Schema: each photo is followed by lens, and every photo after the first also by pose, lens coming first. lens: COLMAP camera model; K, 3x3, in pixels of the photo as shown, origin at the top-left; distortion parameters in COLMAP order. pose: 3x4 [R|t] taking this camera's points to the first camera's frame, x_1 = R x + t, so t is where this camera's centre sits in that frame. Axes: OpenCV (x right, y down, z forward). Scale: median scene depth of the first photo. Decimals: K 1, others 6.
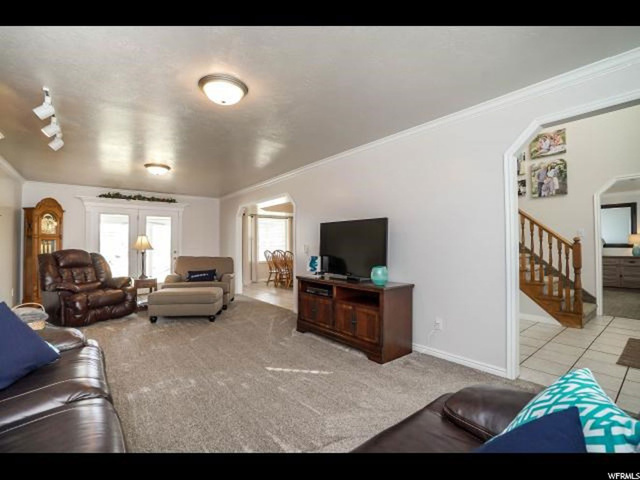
lens RADIAL K [[302.0, 0, 316.5], [0, 302.0, 239.4], [0, 0, 1]] dist [-0.042579, 0.000489]
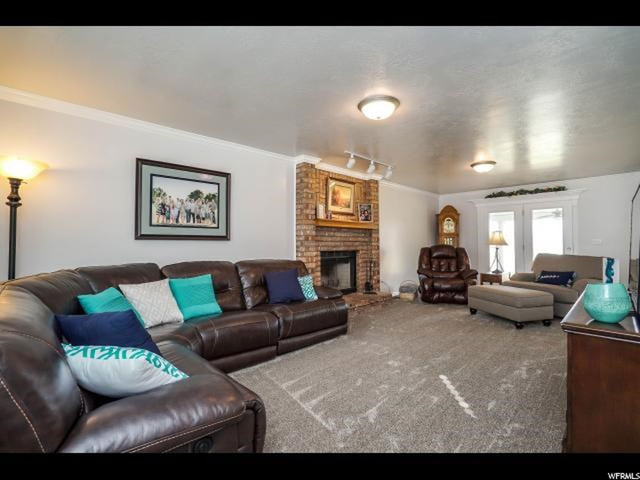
lens RADIAL K [[302.0, 0, 316.5], [0, 302.0, 239.4], [0, 0, 1]] dist [-0.042579, 0.000489]
pose [[0.087346, -0.008833, -0.996139, 0.377314], [0.027857, 0.999591, -0.006421, 0.002866], [0.995788, -0.027188, 0.087557, 0.288150]]
